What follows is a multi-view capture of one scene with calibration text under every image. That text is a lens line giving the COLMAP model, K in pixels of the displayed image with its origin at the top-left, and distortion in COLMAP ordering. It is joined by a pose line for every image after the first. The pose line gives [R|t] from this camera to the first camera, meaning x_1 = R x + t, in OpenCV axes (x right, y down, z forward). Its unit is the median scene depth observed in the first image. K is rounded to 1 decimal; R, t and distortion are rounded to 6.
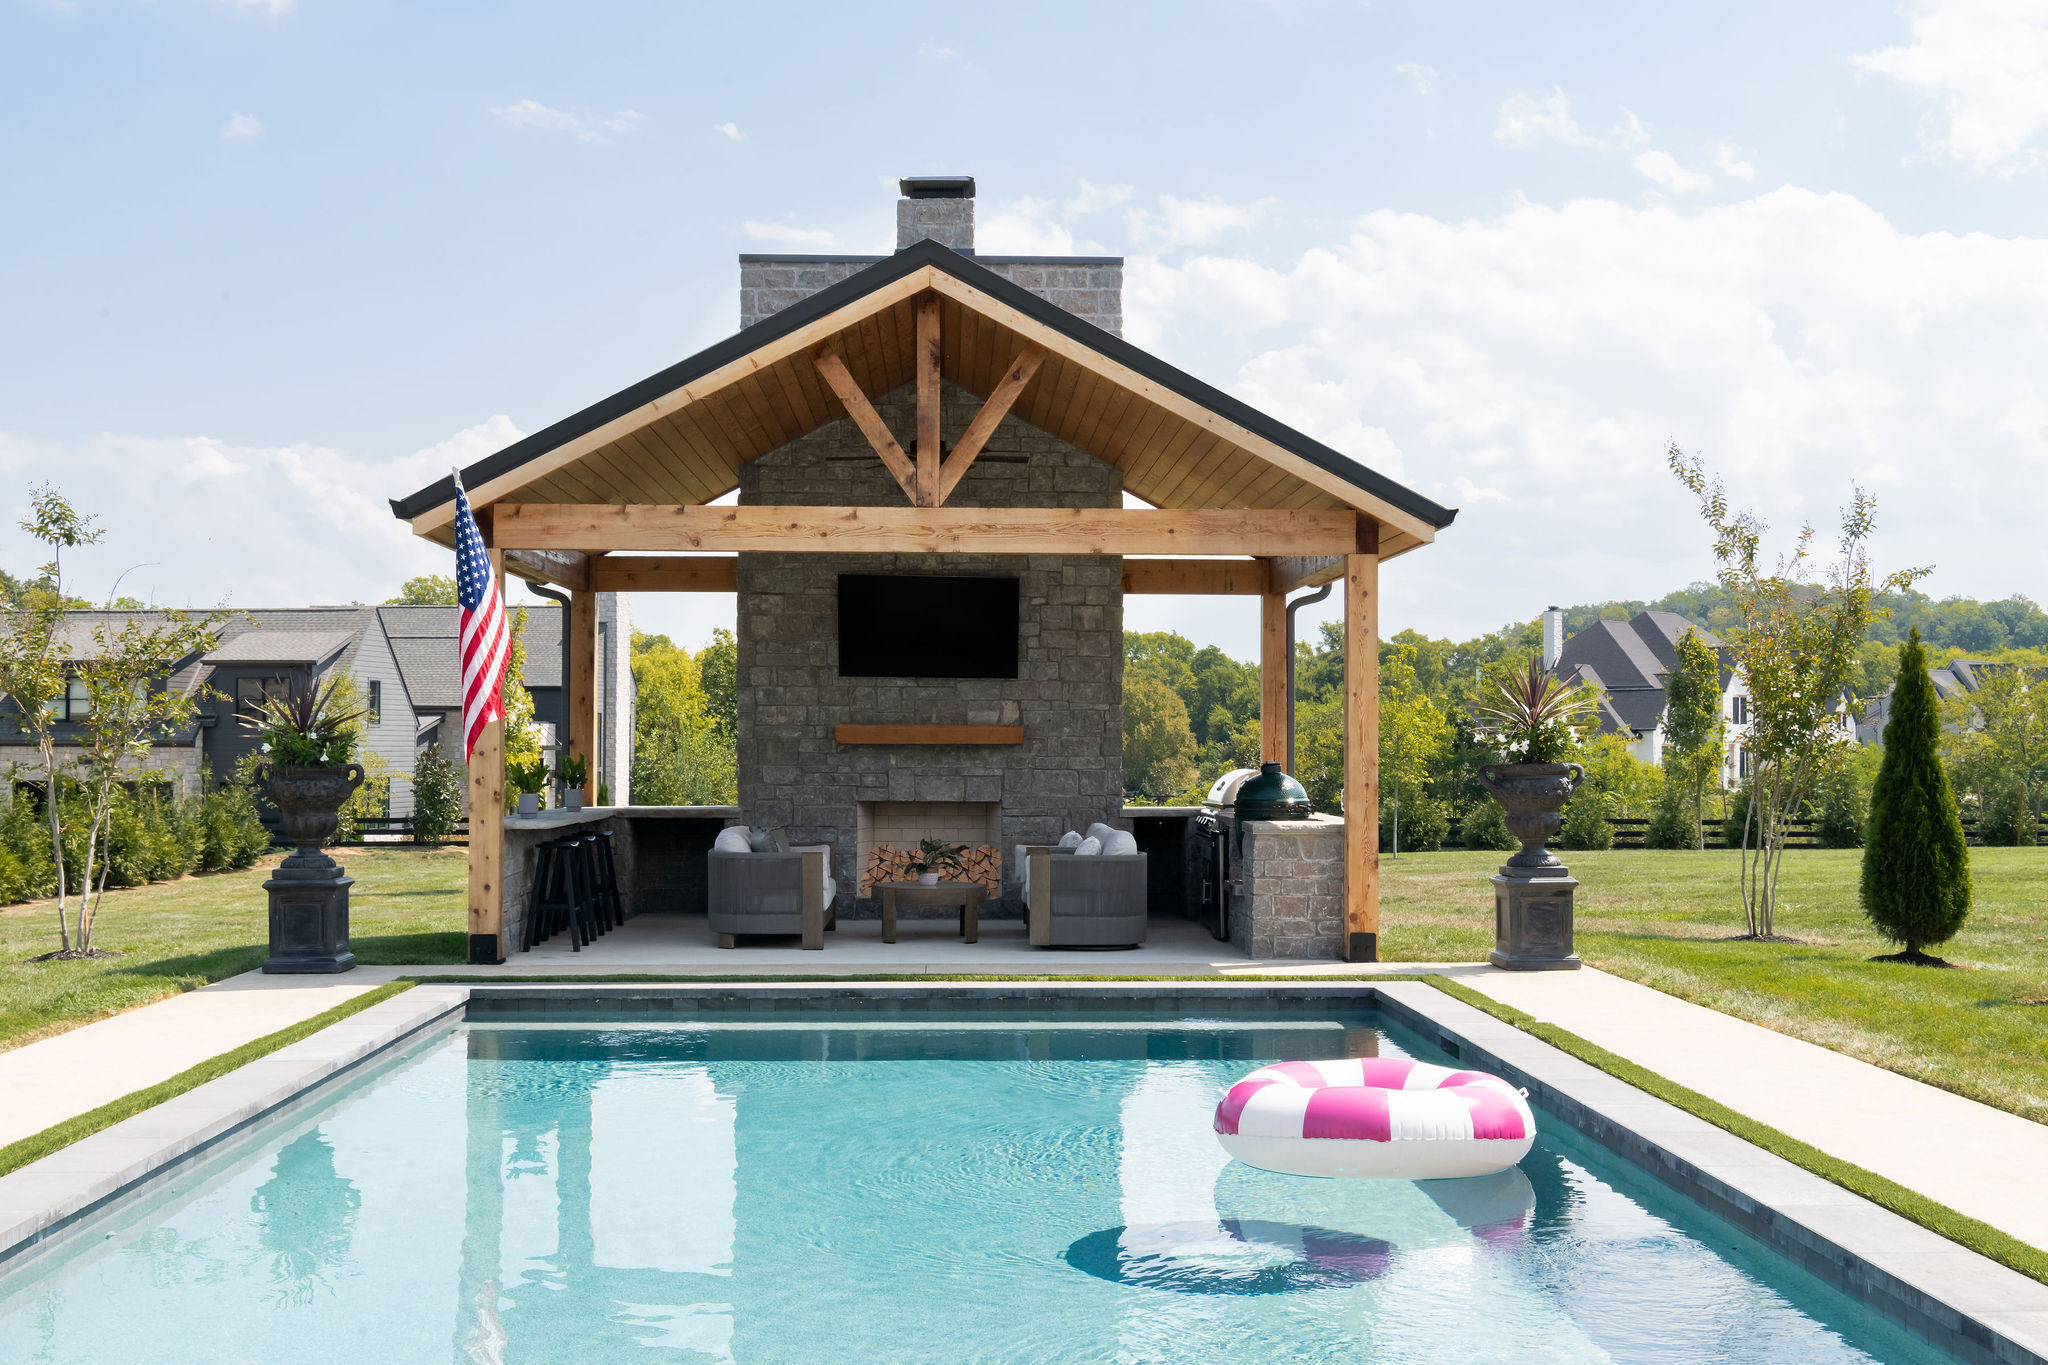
lens RADIAL K [[2382.1, 0, 1025.7], [0, 2382.1, 694.2], [0, 0, 1]] dist [0.005066, 0.010350]
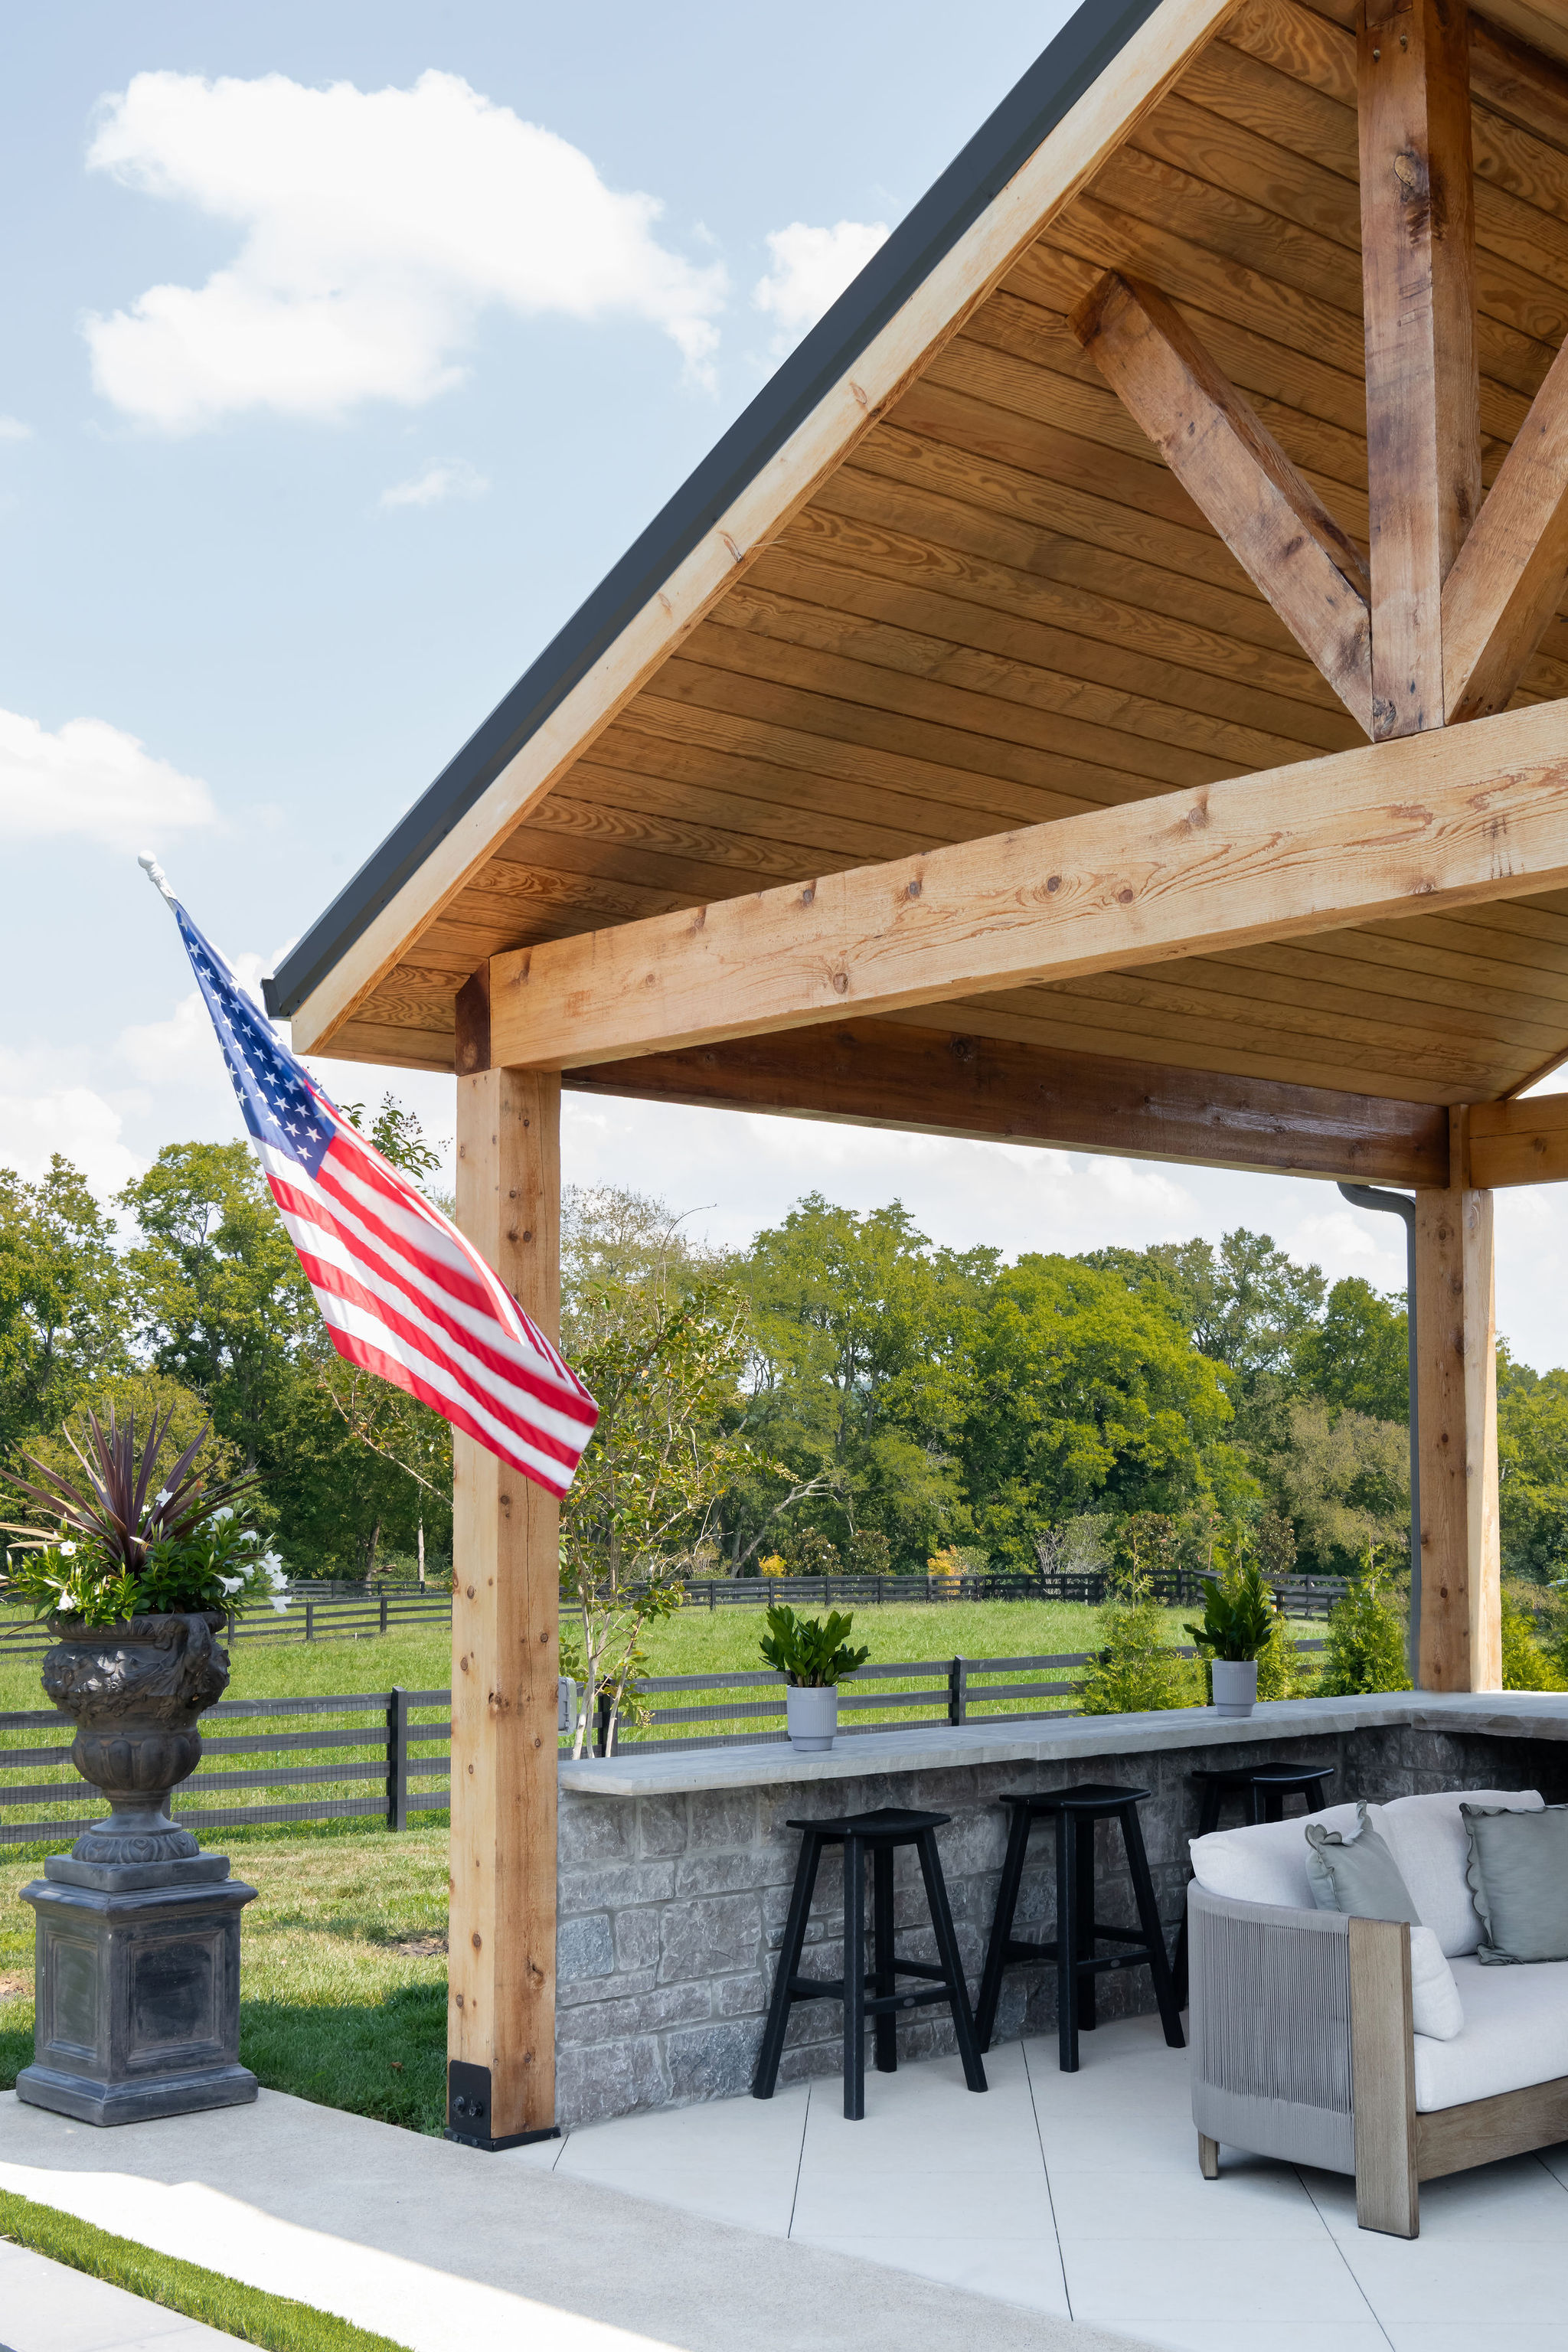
lens RADIAL K [[2786.4, 0, 792.5], [0, 2786.4, 1284.7], [0, 0, 1]] dist [0.002184, -0.022565]
pose [[0.644836, -0.060623, -0.761913, 0.127596], [0.020829, 0.997873, -0.061769, 0.003051], [0.764037, 0.023961, 0.644727, 0.605045]]
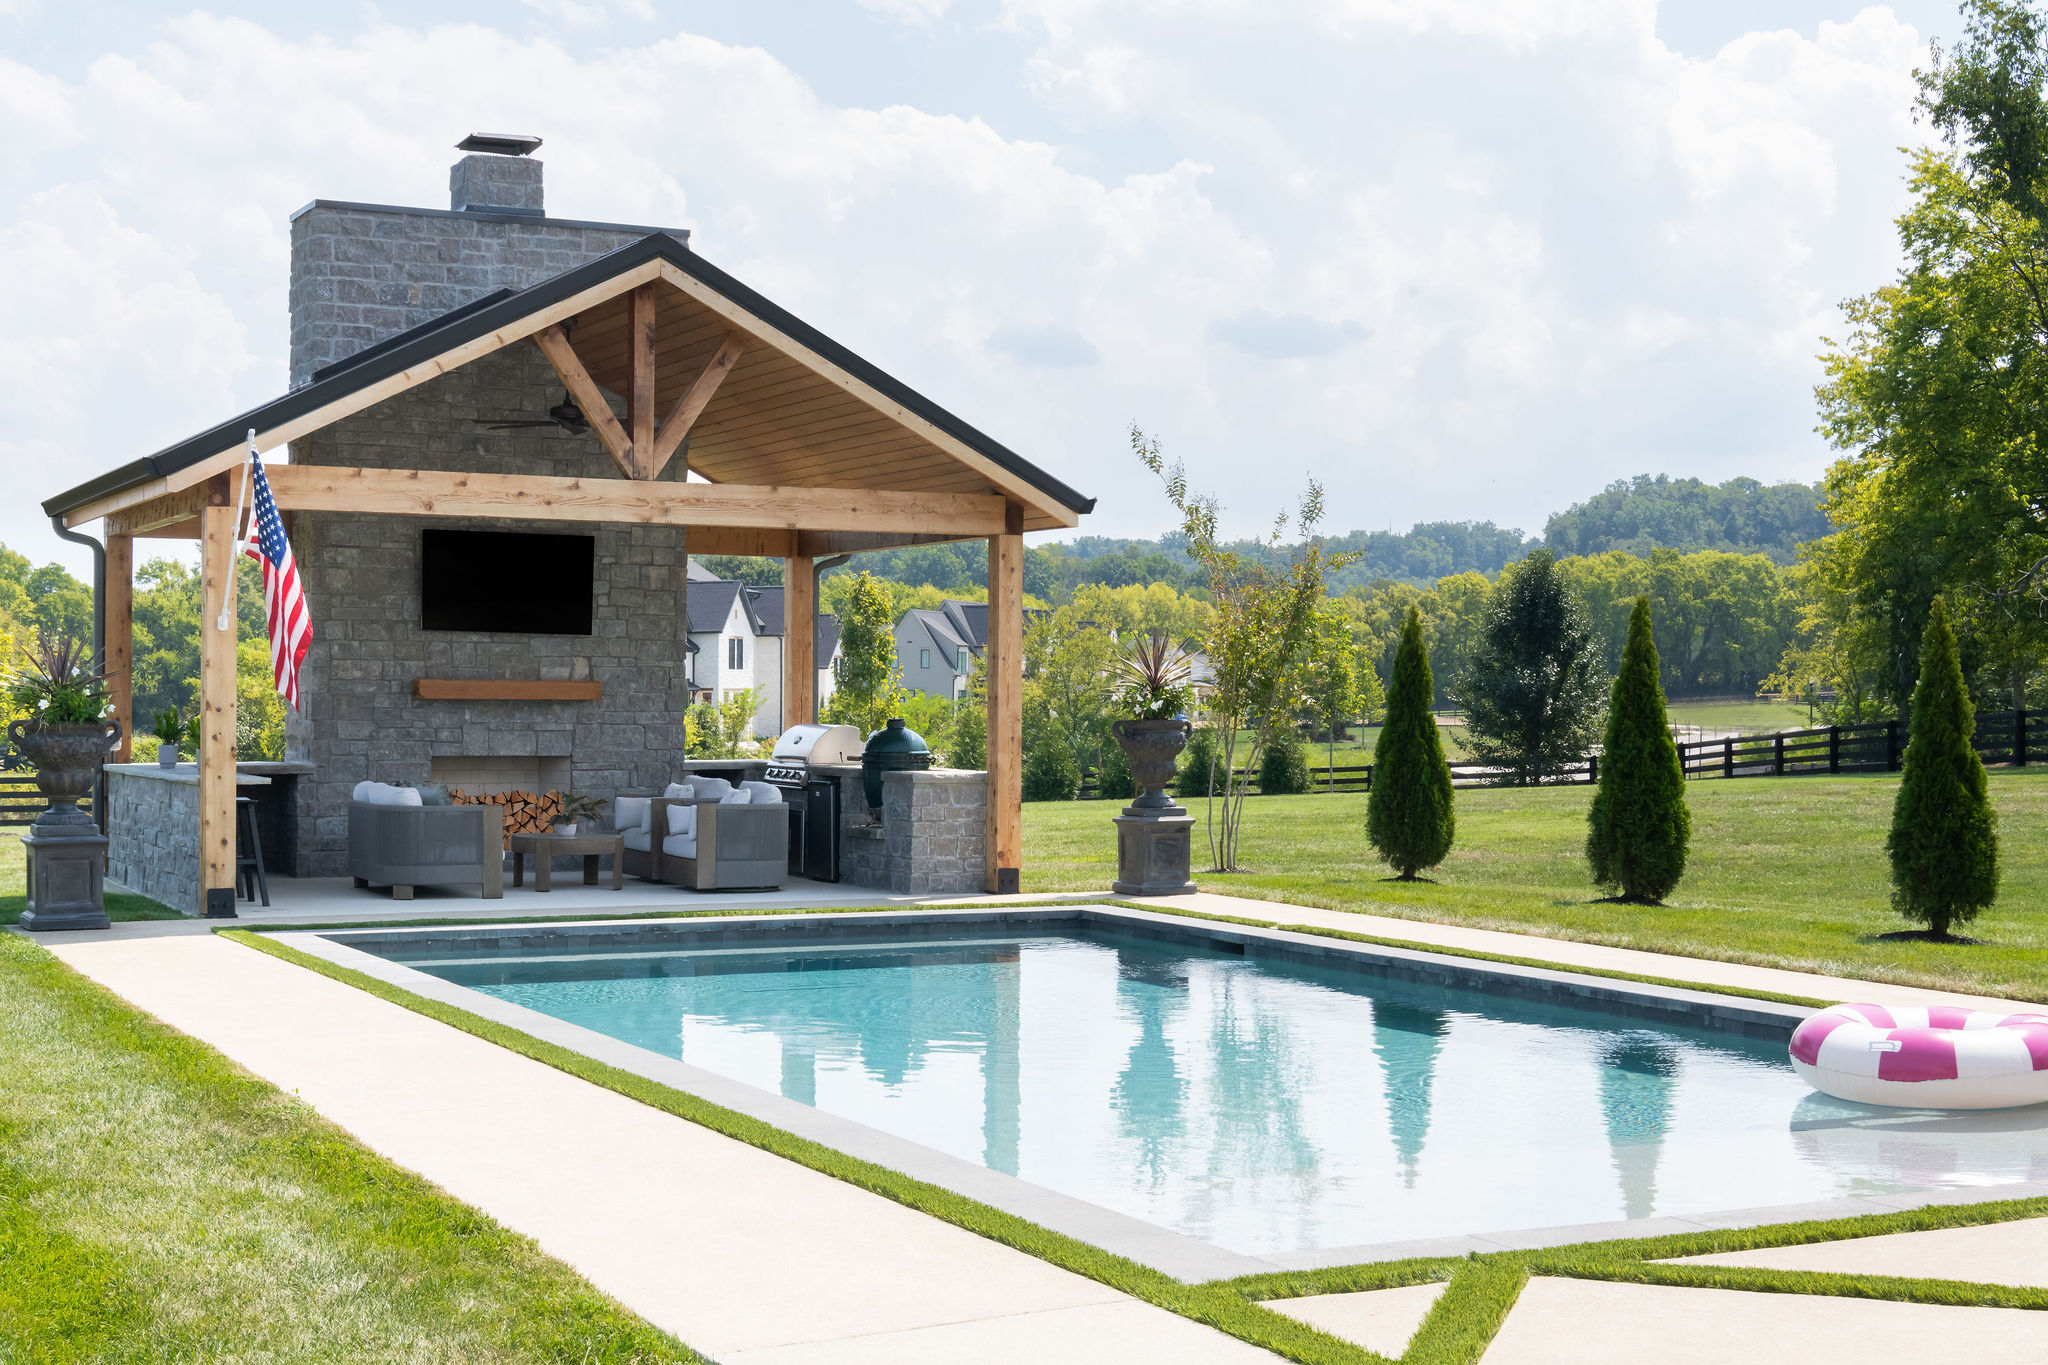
lens RADIAL K [[2877.5, 0, 1100.3], [0, 2877.5, 682.5], [0, 0, 1]] dist [0.003358, -0.020236]
pose [[0.903609, 0.005338, 0.428324, -0.335348], [-0.013293, 0.999790, 0.015583, -0.008613], [-0.428151, -0.019775, 0.903491, -0.212153]]
